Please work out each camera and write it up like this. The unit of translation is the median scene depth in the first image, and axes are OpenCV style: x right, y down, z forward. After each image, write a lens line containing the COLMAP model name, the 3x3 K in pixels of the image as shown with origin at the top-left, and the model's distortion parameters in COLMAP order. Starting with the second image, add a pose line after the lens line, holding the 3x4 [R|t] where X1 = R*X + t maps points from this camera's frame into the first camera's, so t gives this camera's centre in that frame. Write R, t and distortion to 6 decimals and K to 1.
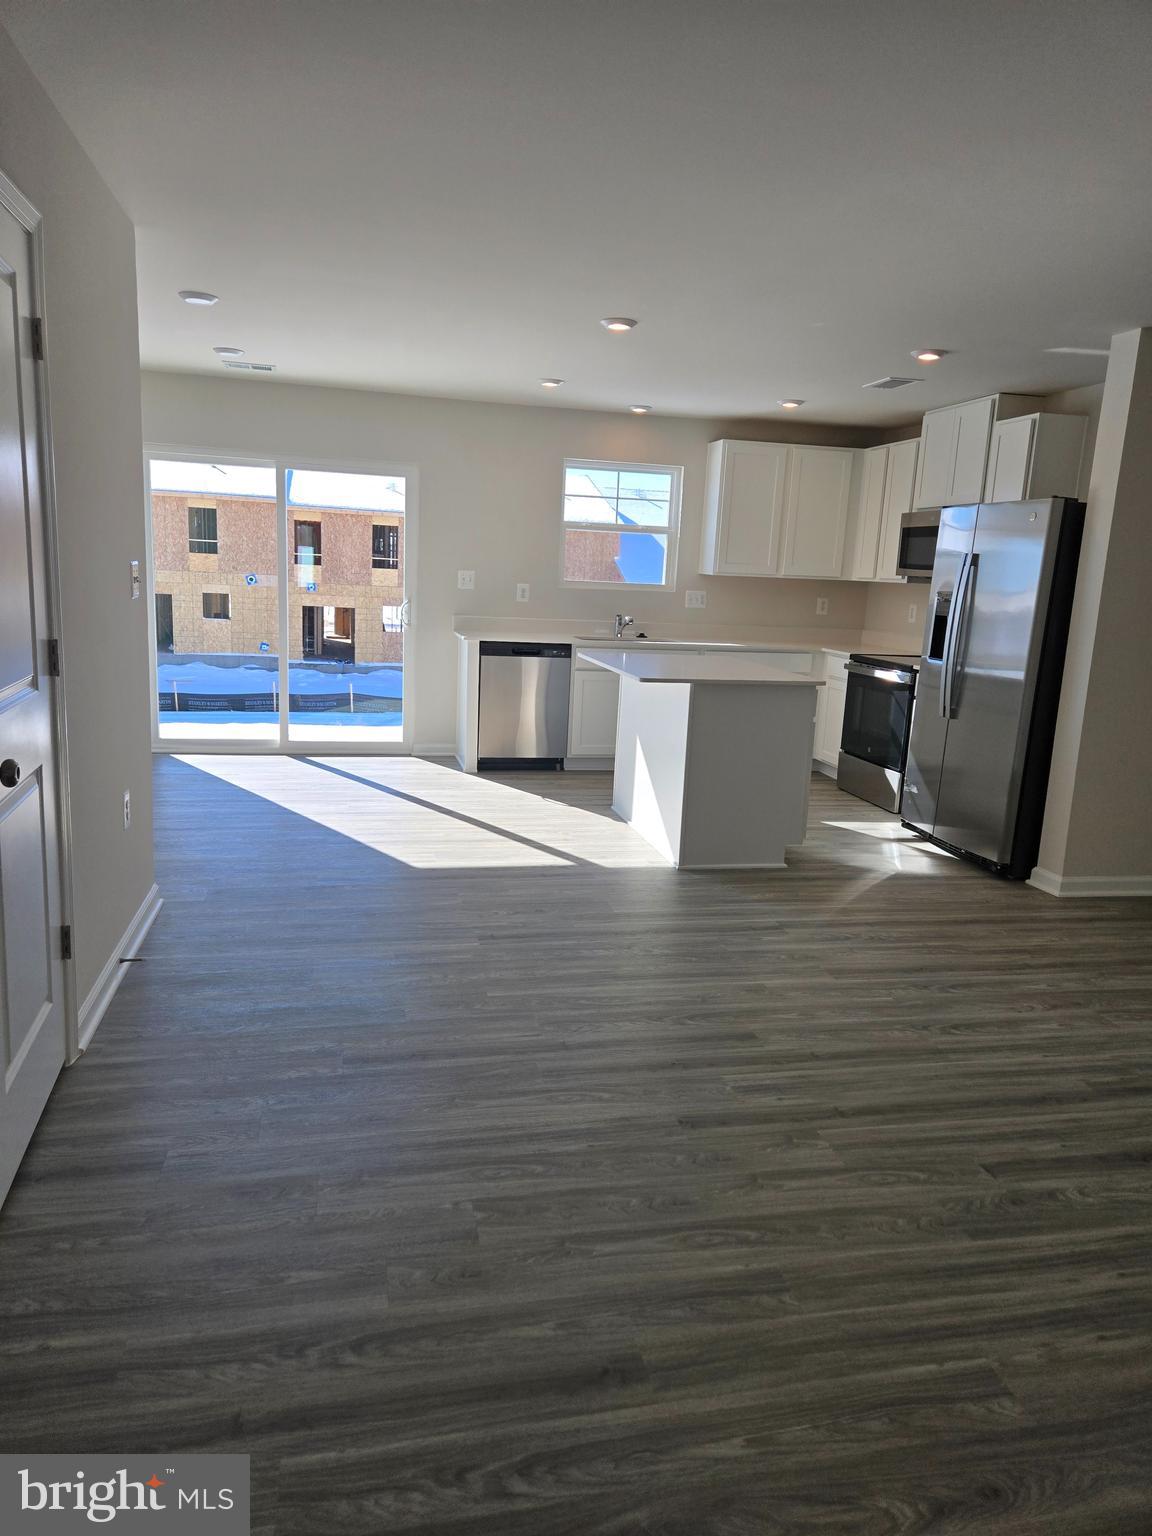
lens RADIAL K [[1031.4, 0, 576.9], [0, 1031.4, 753.7], [0, 0, 1]] dist [0.084467, -0.064947]
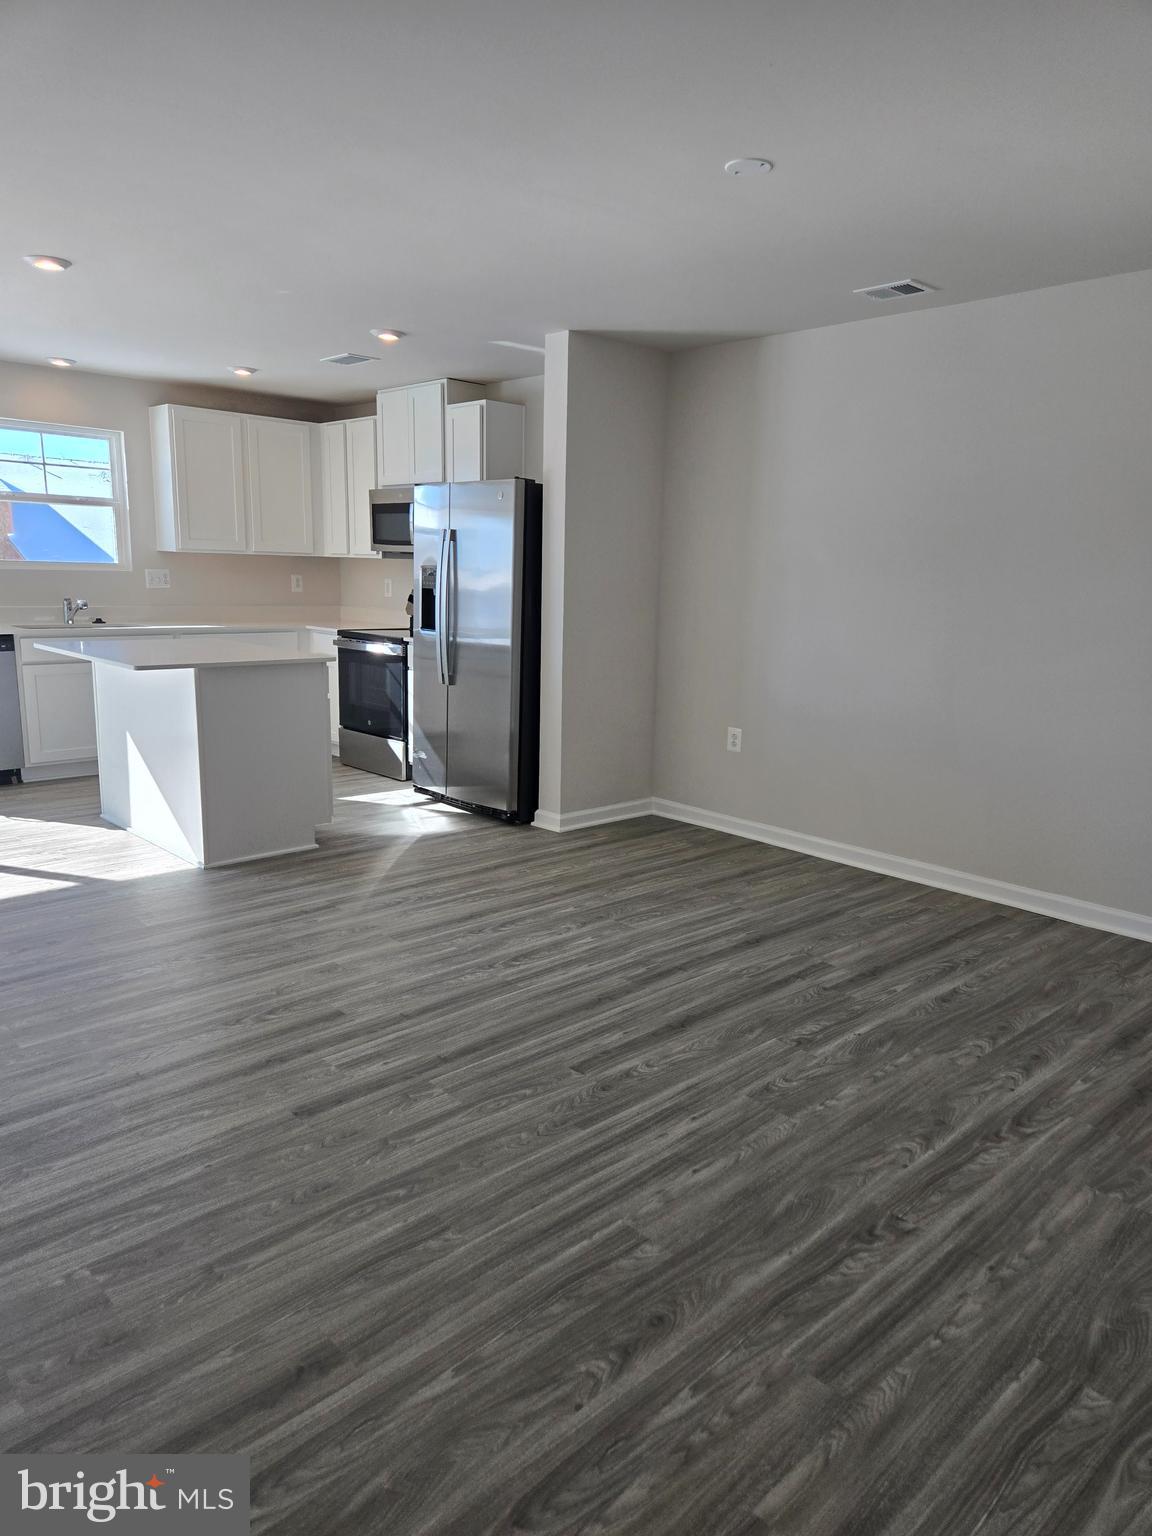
lens RADIAL K [[1033.0, 0, 599.5], [0, 1033.0, 764.8], [0, 0, 1]] dist [0.084725, -0.064119]
pose [[0.855332, -0.122827, 0.503309, -0.058786], [0.107308, 0.992424, 0.059829, 0.000604], [-0.506845, 0.002836, 0.862033, 0.005283]]
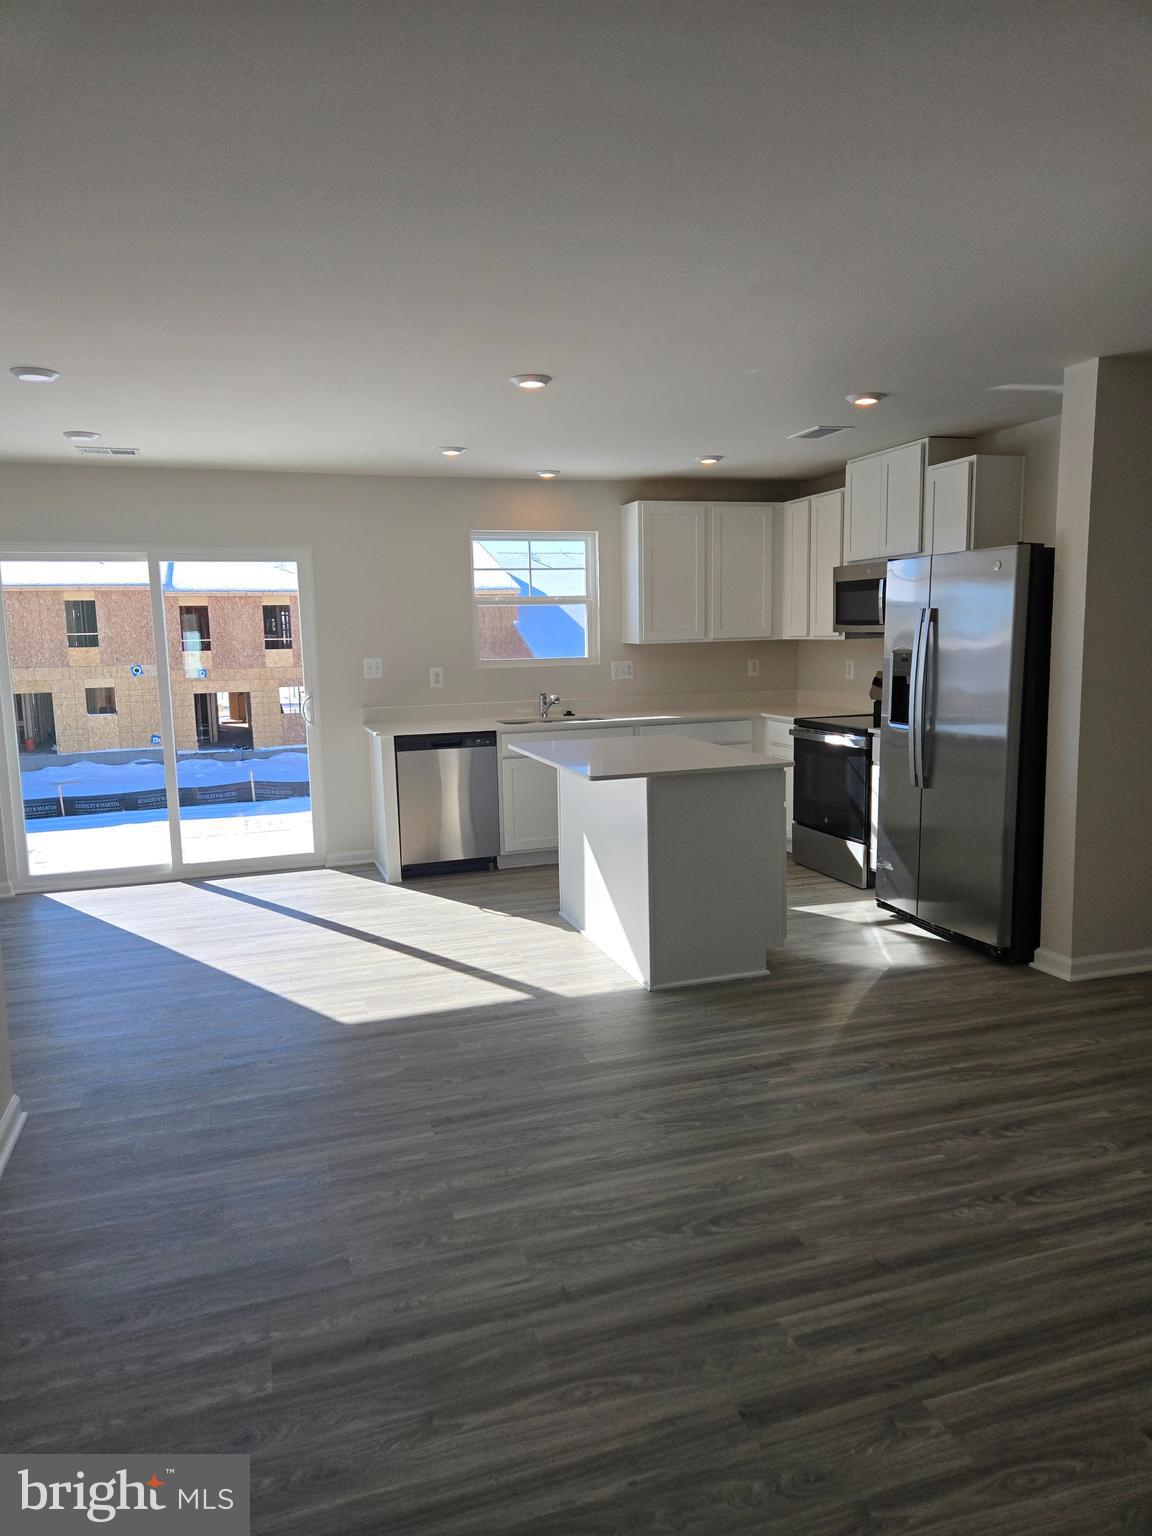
lens RADIAL K [[1025.4, 0, 576.0], [0, 1025.4, 768.0], [0, 0, 1]] dist [0.070776, -0.057394]
pose [[0.992660, -0.082161, 0.088741, -0.024585], [0.085848, 0.995562, -0.038551, -0.045464], [-0.085180, 0.045886, 0.995308, 0.132566]]
